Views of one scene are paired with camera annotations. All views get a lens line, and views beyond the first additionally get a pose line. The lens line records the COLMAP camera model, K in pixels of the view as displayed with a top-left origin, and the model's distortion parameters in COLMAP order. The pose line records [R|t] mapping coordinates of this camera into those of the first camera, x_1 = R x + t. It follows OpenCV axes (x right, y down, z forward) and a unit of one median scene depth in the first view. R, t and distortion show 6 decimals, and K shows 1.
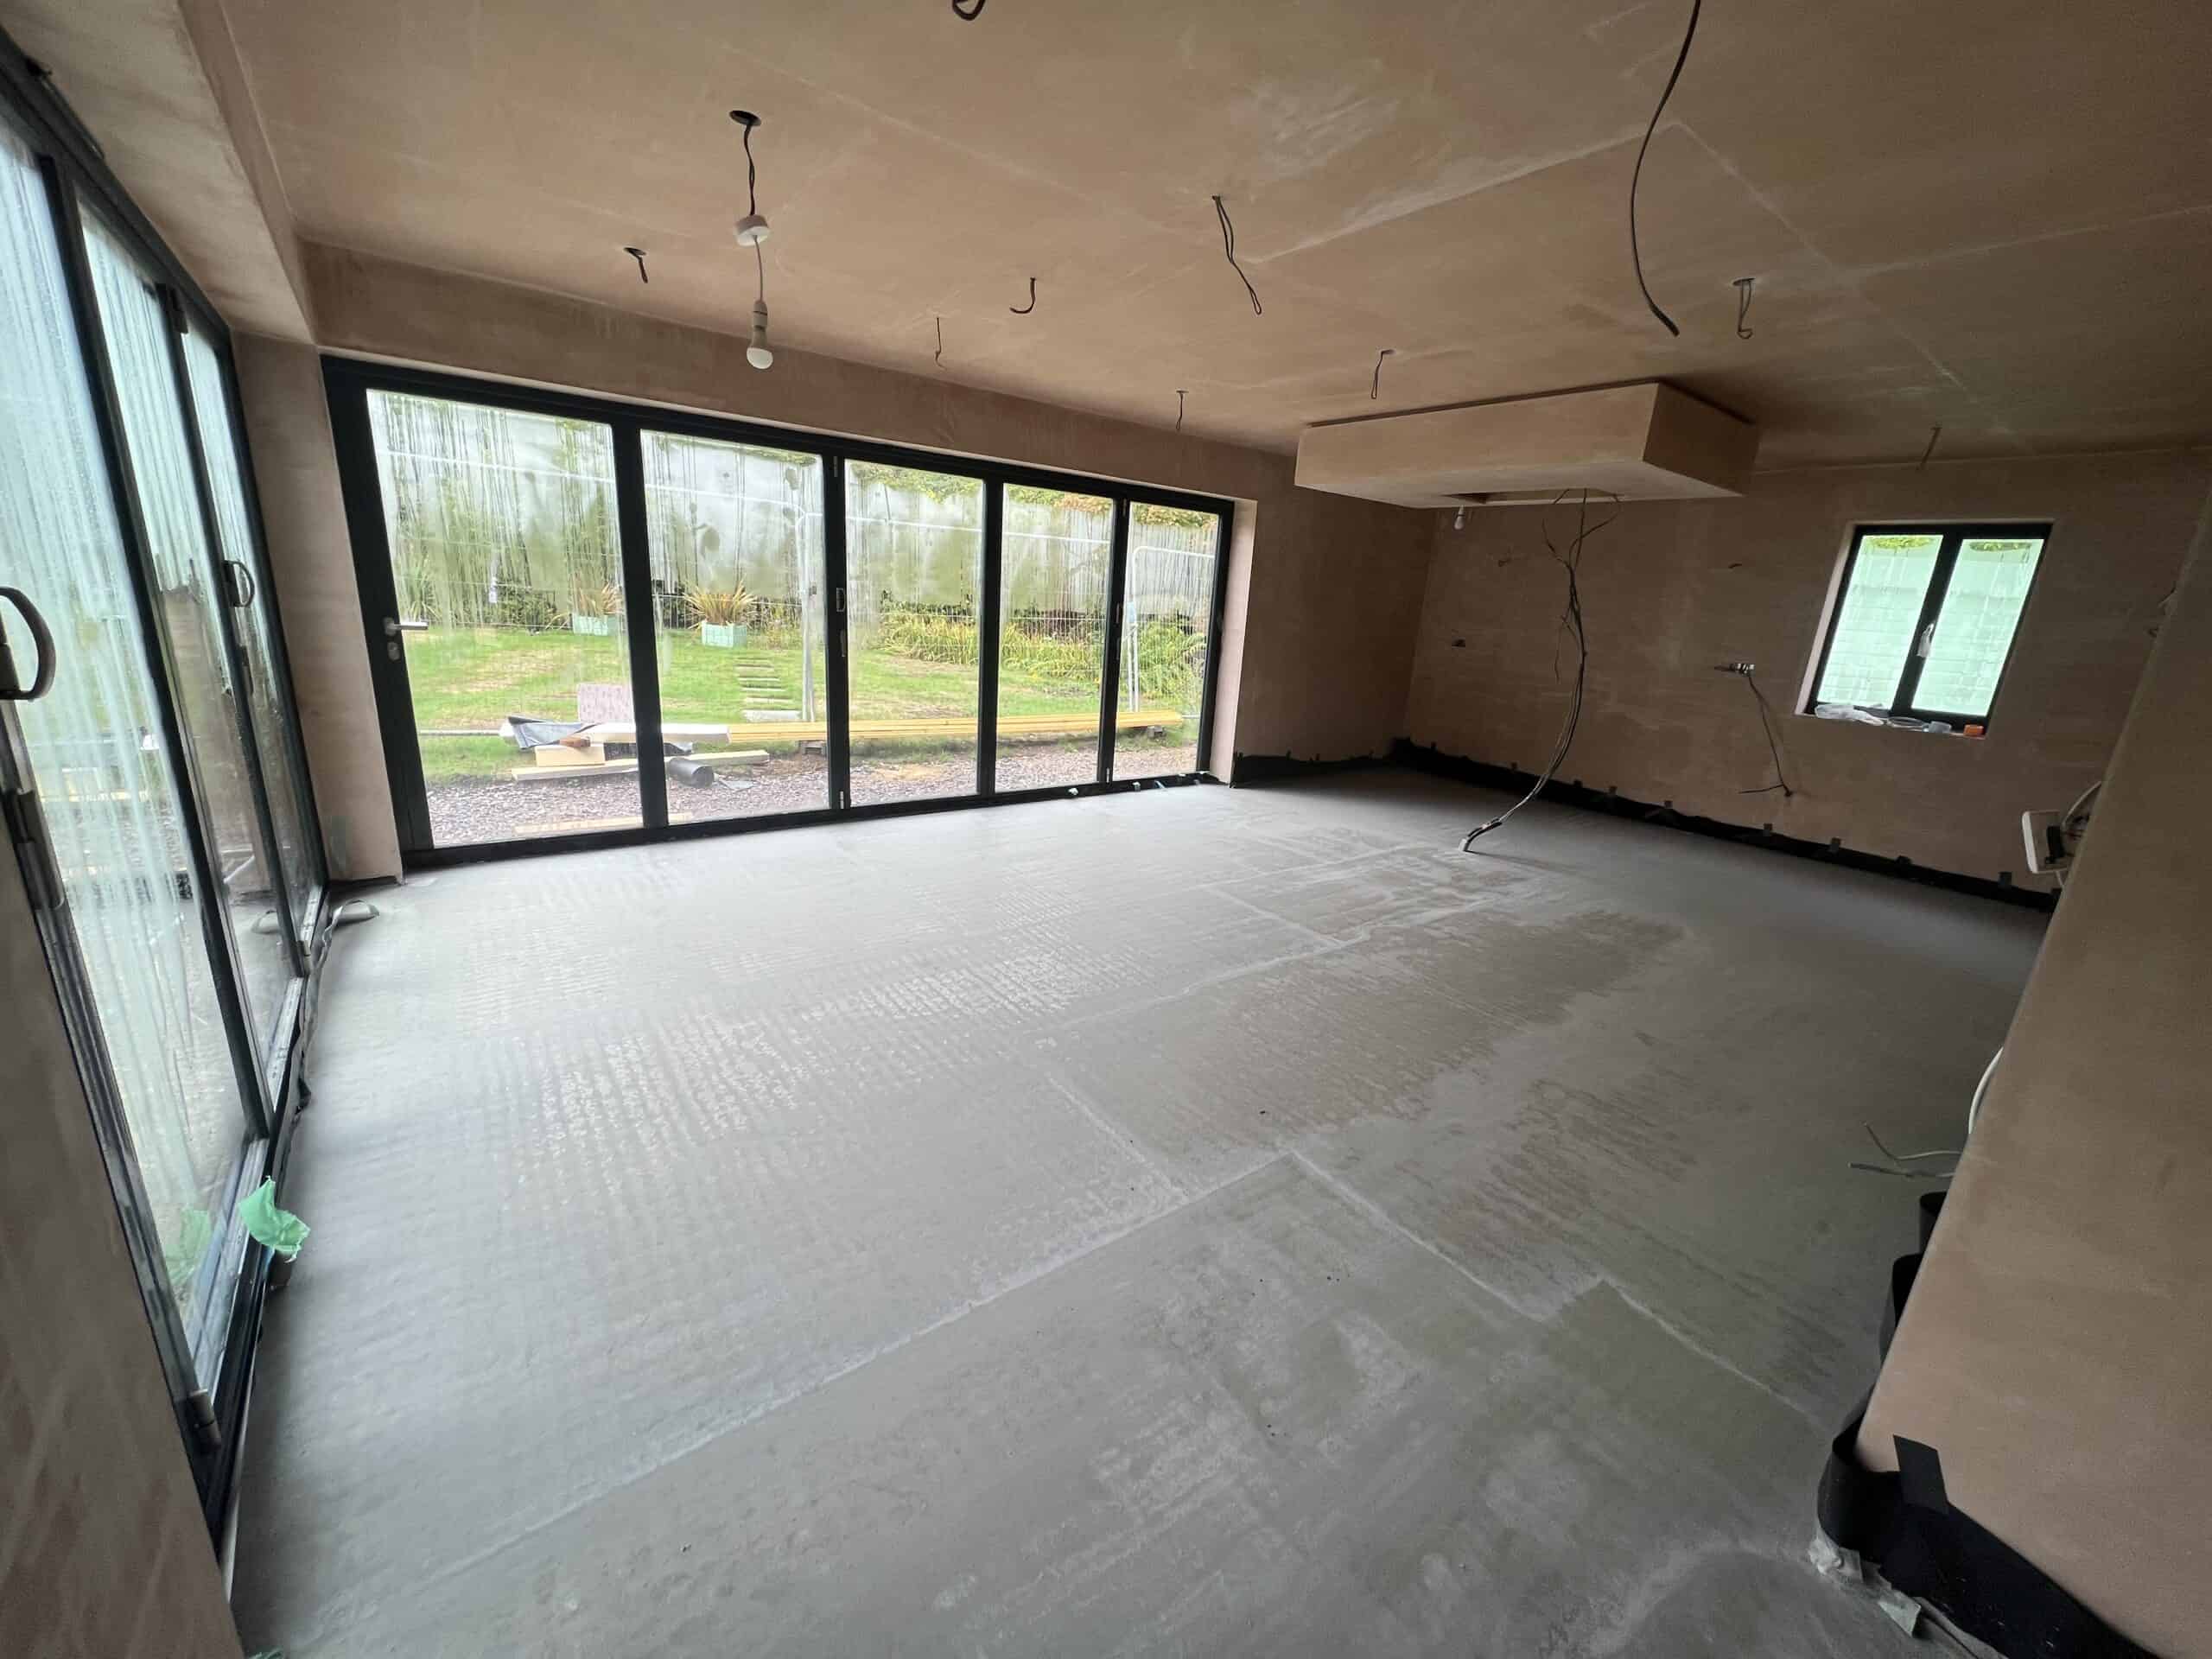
lens RADIAL K [[875.3, 0, 1104.8], [0, 875.3, 830.6], [0, 0, 1]] dist [-0.000925, -0.000024]
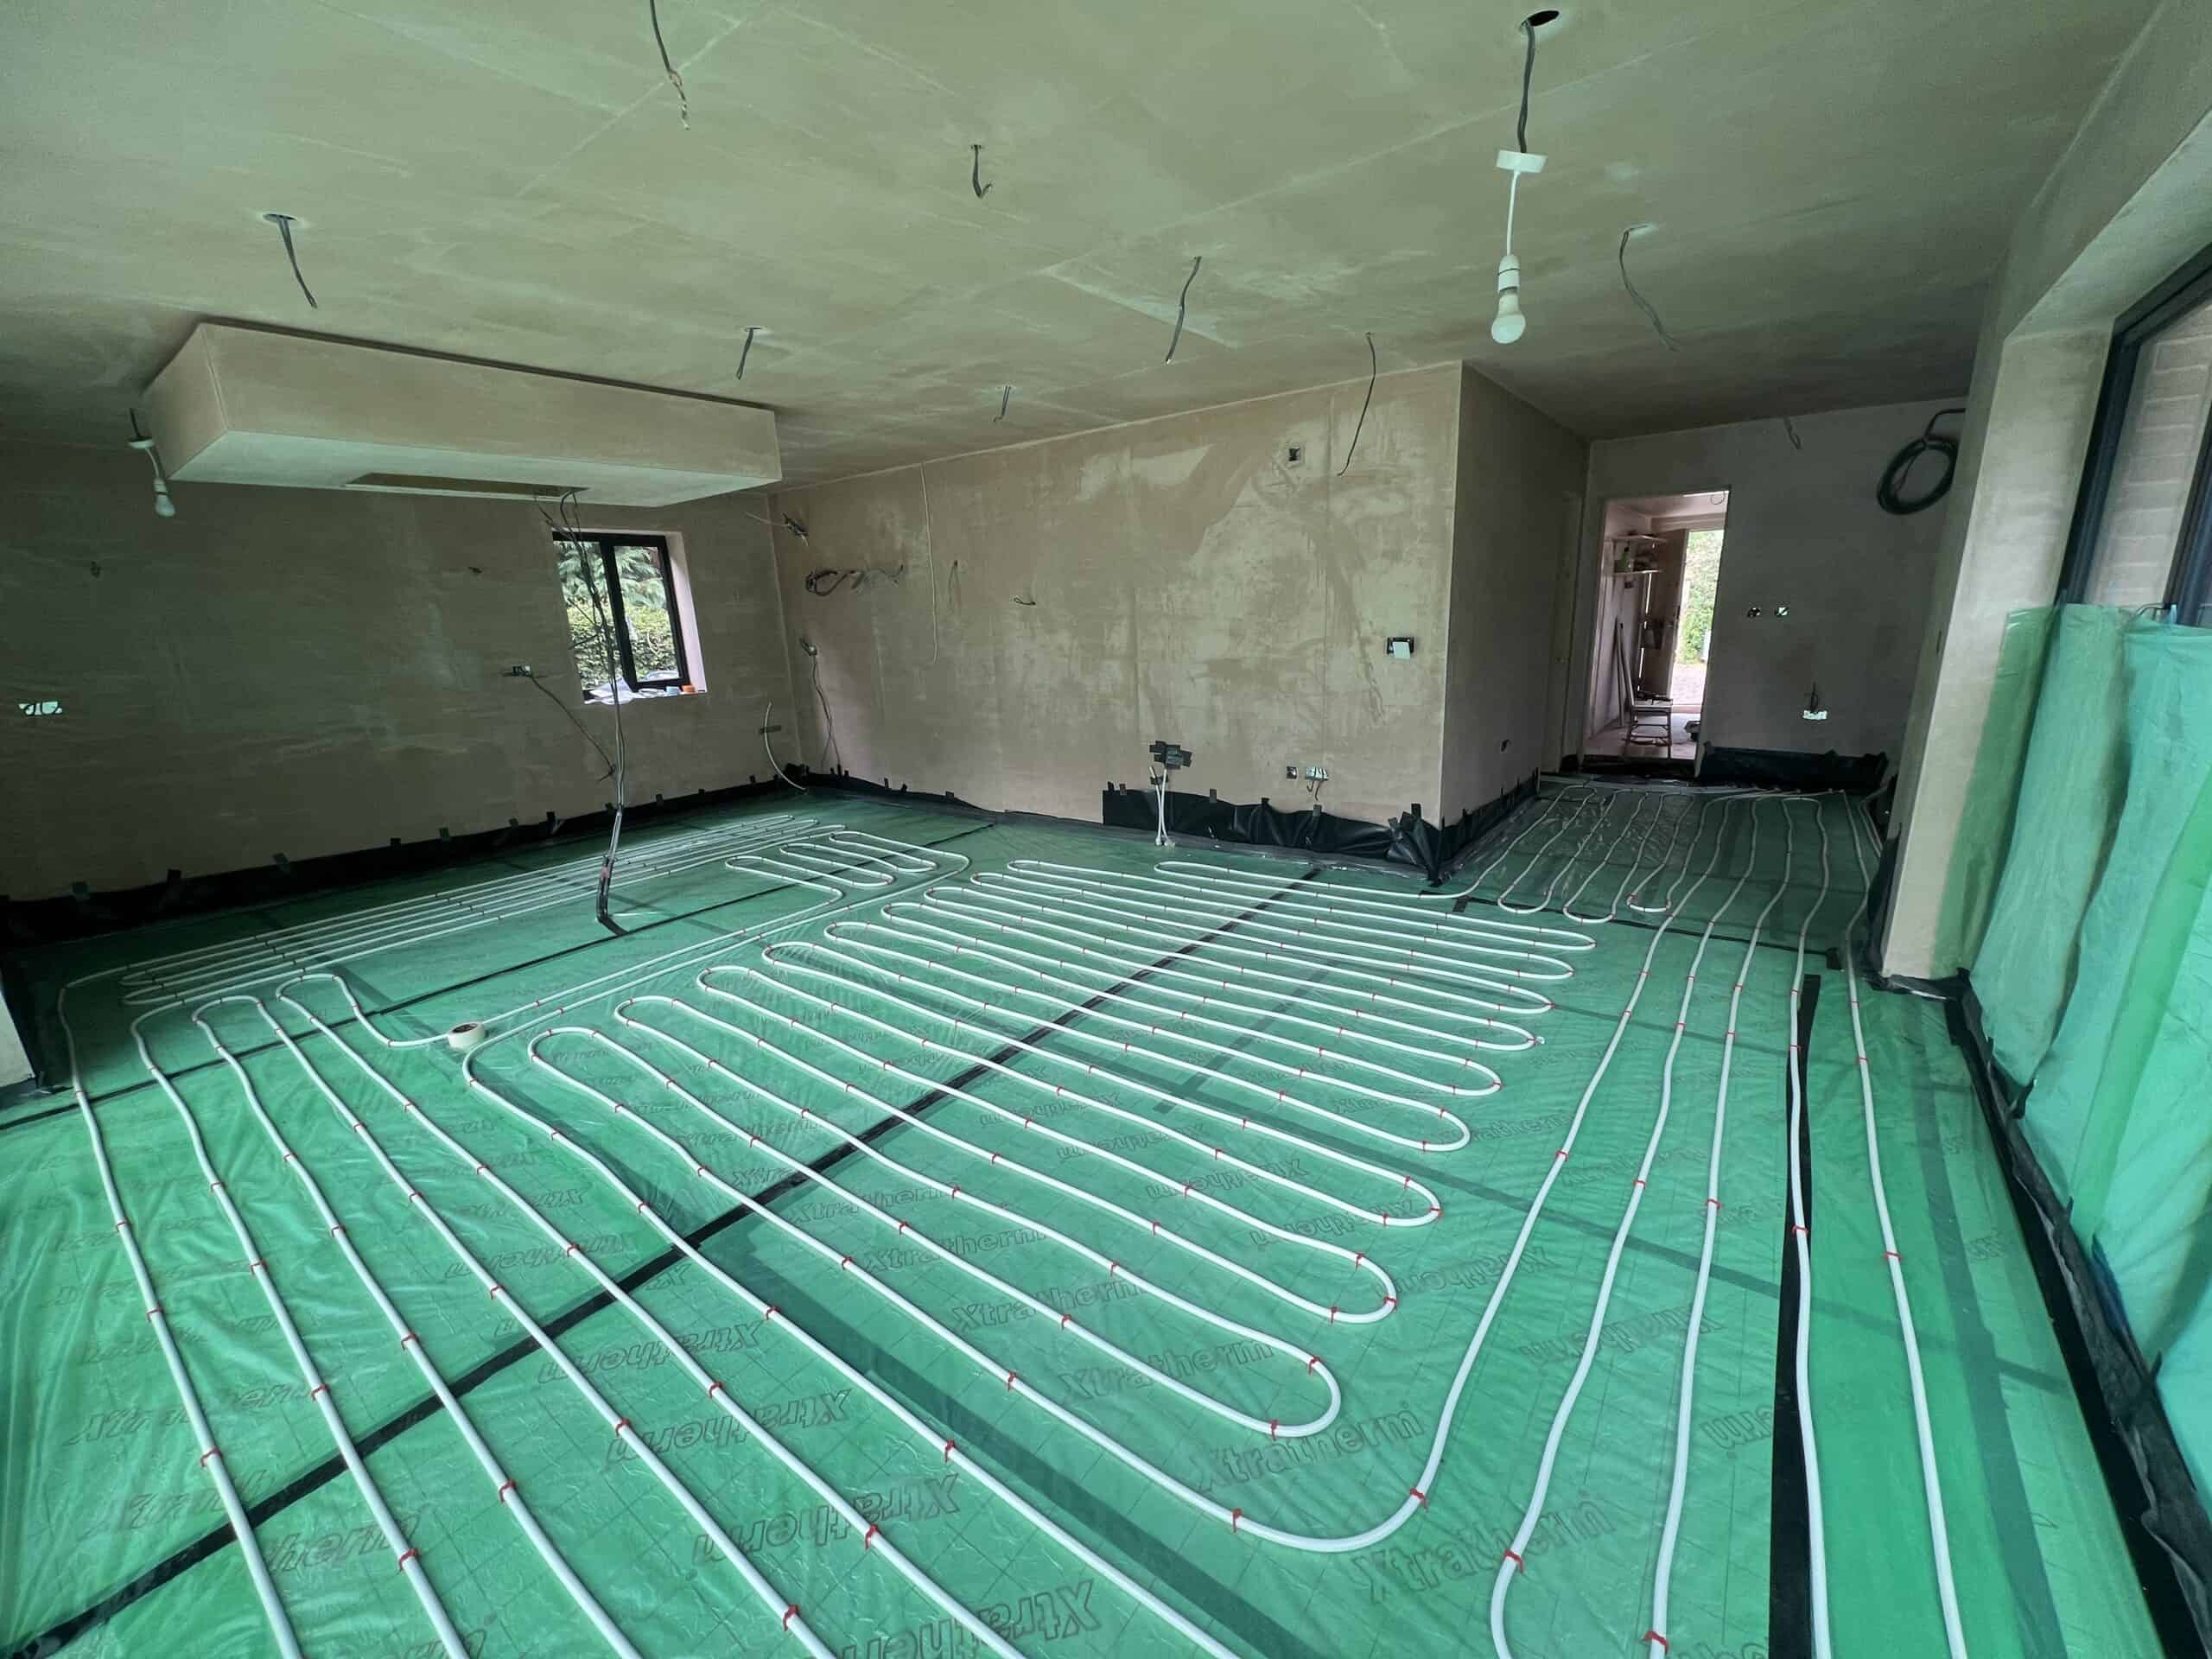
lens RADIAL K [[875.3, 0, 1104.7], [0, 875.3, 836.7], [0, 0, 1]] dist [-0.000925, -0.000024]
pose [[-0.274728, -0.294657, 0.915261, -0.429910], [0.281981, 0.885344, 0.369666, -0.197785], [-0.919245, 0.359643, -0.160142, 0.608719]]
